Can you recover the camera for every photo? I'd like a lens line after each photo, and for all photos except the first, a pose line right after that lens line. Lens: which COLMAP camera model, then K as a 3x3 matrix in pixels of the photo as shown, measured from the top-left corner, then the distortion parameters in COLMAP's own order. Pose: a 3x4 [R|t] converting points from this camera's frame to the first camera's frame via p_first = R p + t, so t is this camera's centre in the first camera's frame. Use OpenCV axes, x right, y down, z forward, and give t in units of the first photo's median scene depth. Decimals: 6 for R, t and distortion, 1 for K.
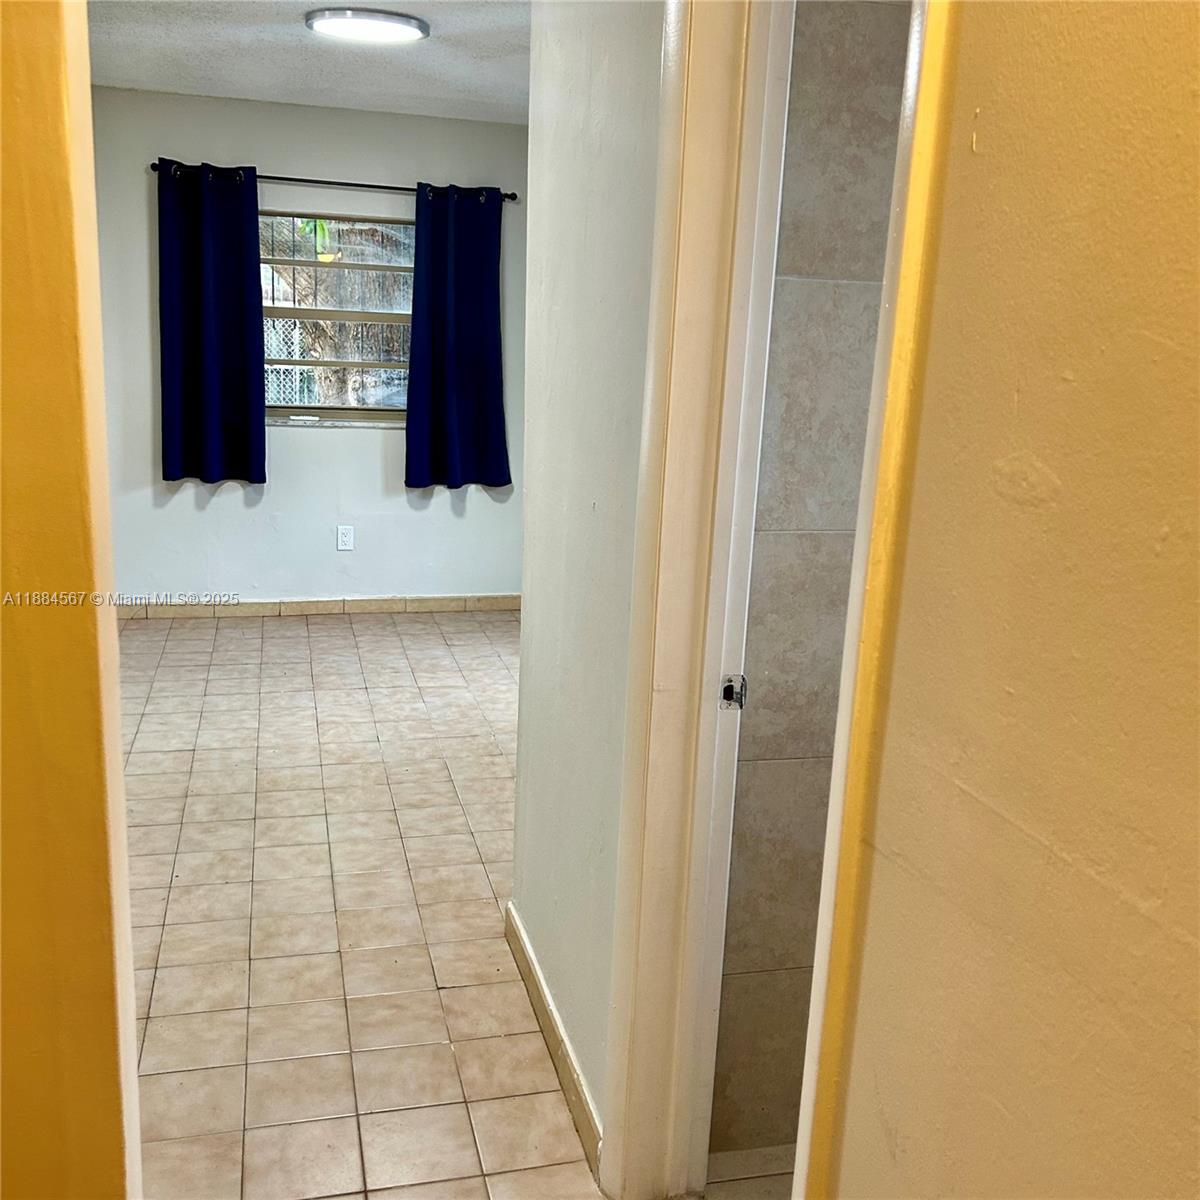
lens RADIAL K [[1206.6, 0, 596.1], [0, 1206.6, 589.5], [0, 0, 1]] dist [0.038686, 0.000000]
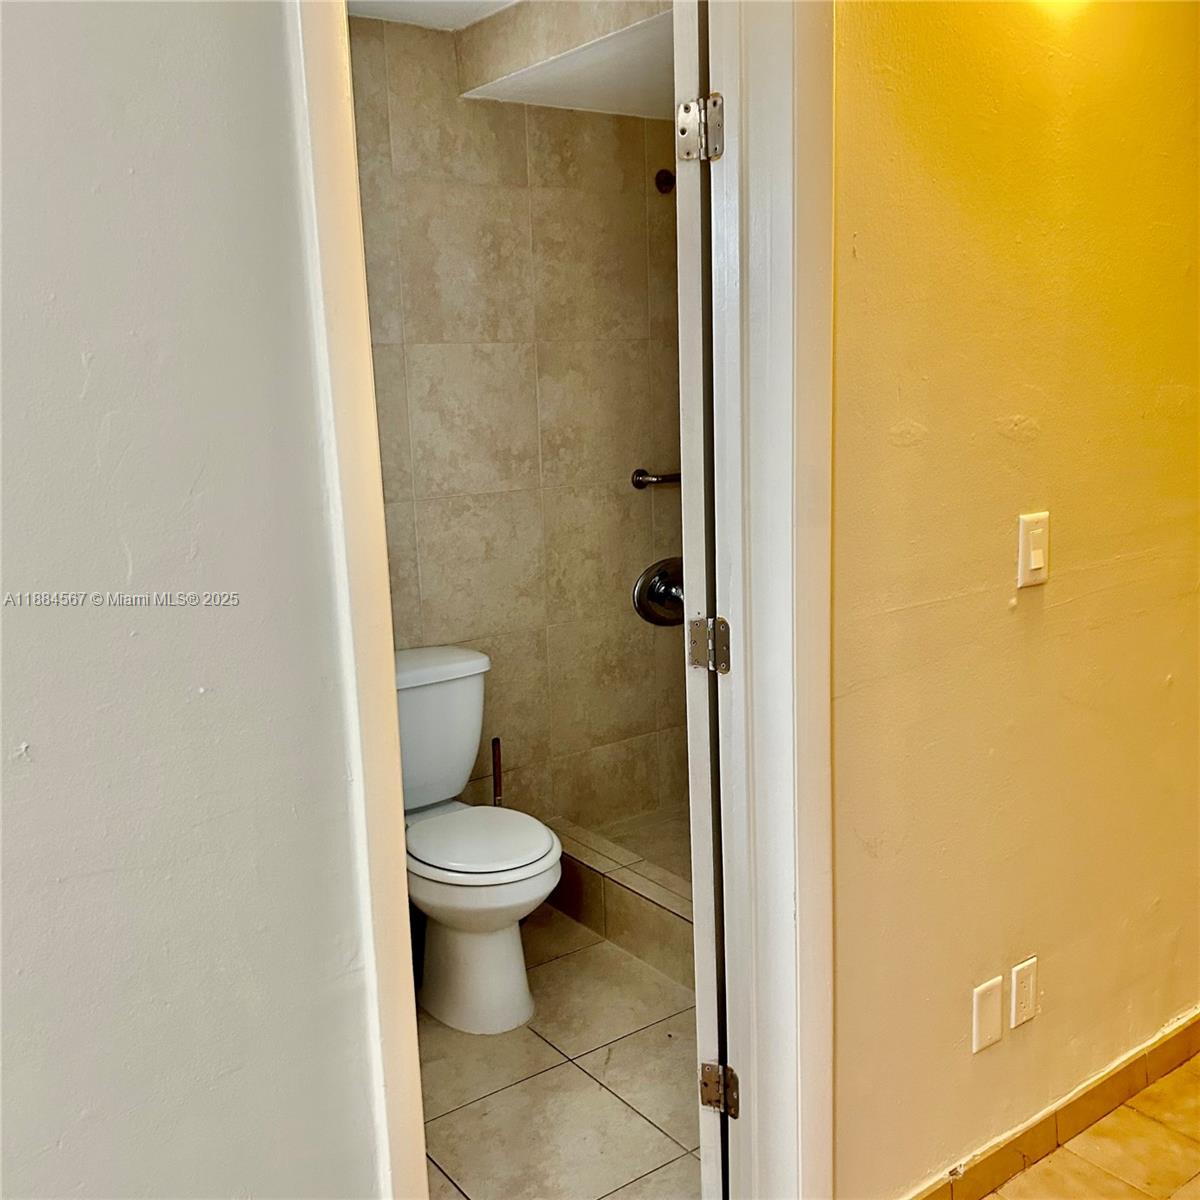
lens RADIAL K [[1206.6, 0, 598.2], [0, 1206.6, 598.1], [0, 0, 1]] dist [0.038686, 0.000000]
pose [[-0.366367, -0.215177, 0.905248, -0.304827], [0.217988, 0.925968, 0.308325, -0.132291], [-0.904575, 0.310293, -0.292338, 0.503676]]
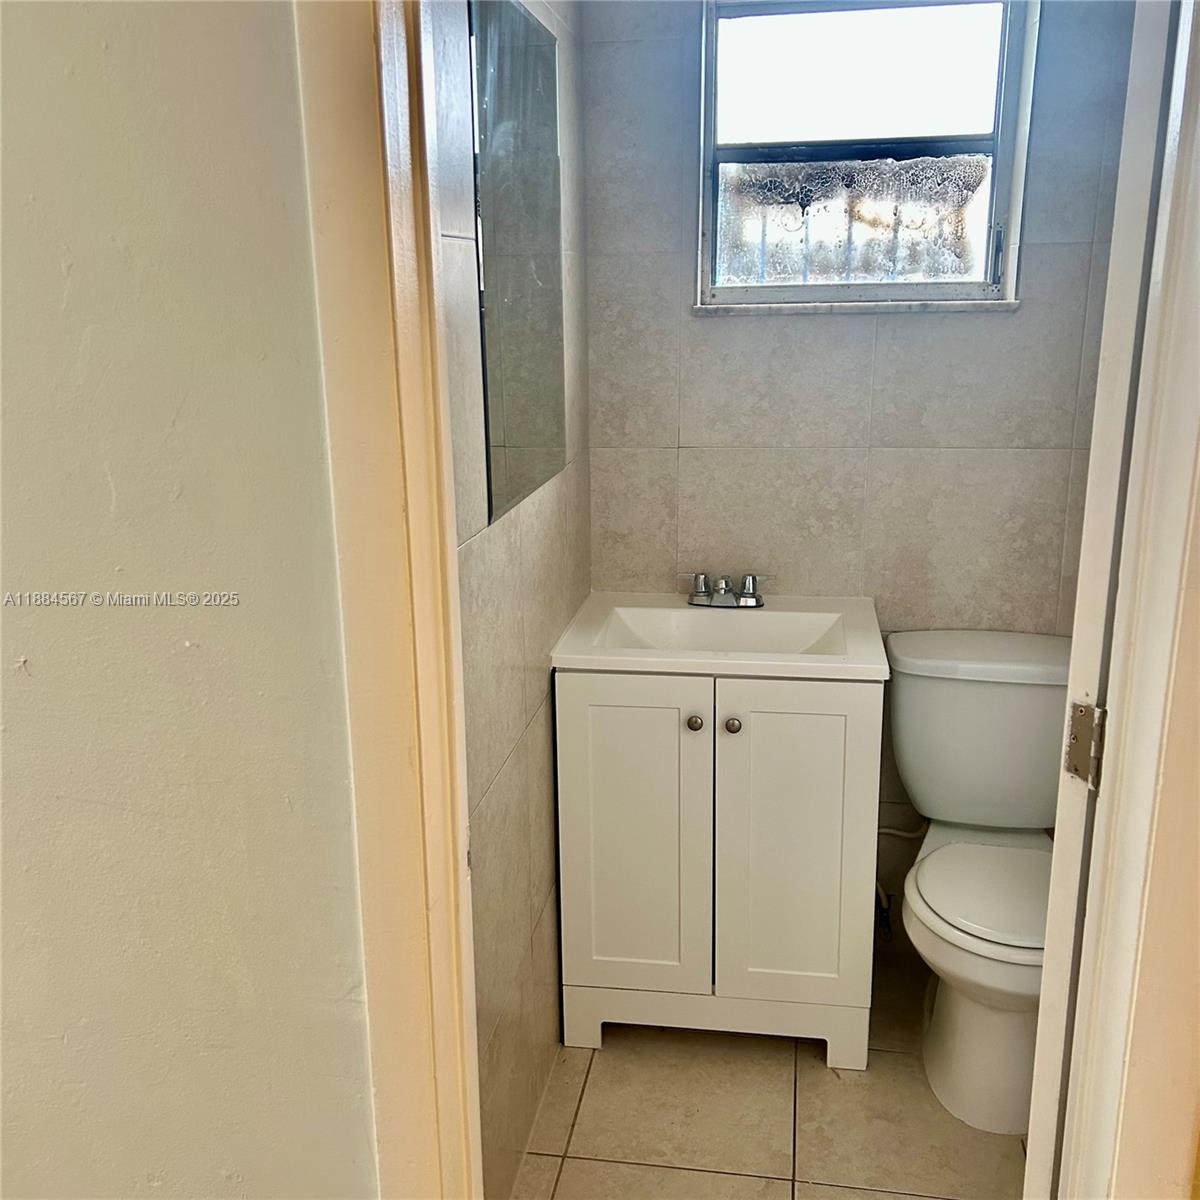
lens RADIAL K [[1206.6, 0, 580.6], [0, 1206.6, 611.6], [0, 0, 1]] dist [0.038686, 0.000000]
pose [[0.418827, -0.289123, 0.860809, -0.188316], [0.229880, 0.950838, 0.207513, -0.079379], [-0.878487, 0.110970, 0.464701, 0.295009]]
